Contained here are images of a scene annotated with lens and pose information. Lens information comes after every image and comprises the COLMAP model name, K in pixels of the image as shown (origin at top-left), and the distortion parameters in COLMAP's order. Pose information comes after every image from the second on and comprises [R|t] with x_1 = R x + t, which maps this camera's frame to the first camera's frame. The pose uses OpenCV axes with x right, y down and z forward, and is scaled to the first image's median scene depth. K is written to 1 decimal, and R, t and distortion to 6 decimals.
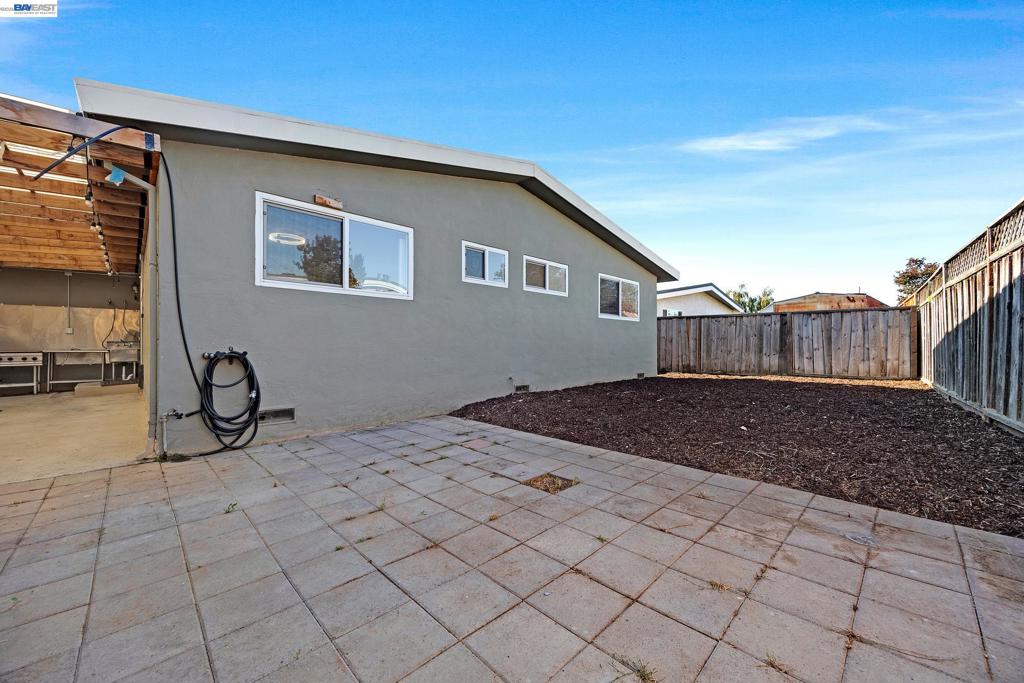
lens RADIAL K [[389.1, 0, 502.7], [0, 389.1, 345.2], [0, 0, 1]] dist [-0.003341, 0.000169]
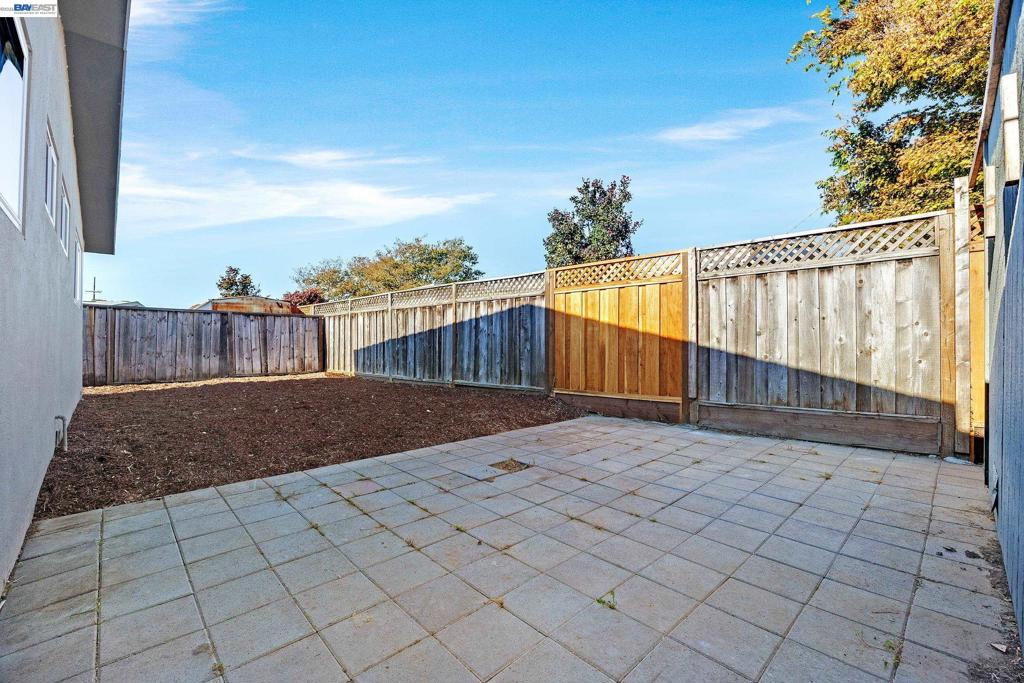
lens RADIAL K [[437.2, 0, 522.1], [0, 437.2, 338.8], [0, 0, 1]] dist [-0.005714, 0.000734]
pose [[0.000388, 0.009365, 0.999956, -0.374649], [0.000876, 0.999956, -0.009365, -0.007307], [-1.000000, 0.000880, 0.000380, 0.294215]]
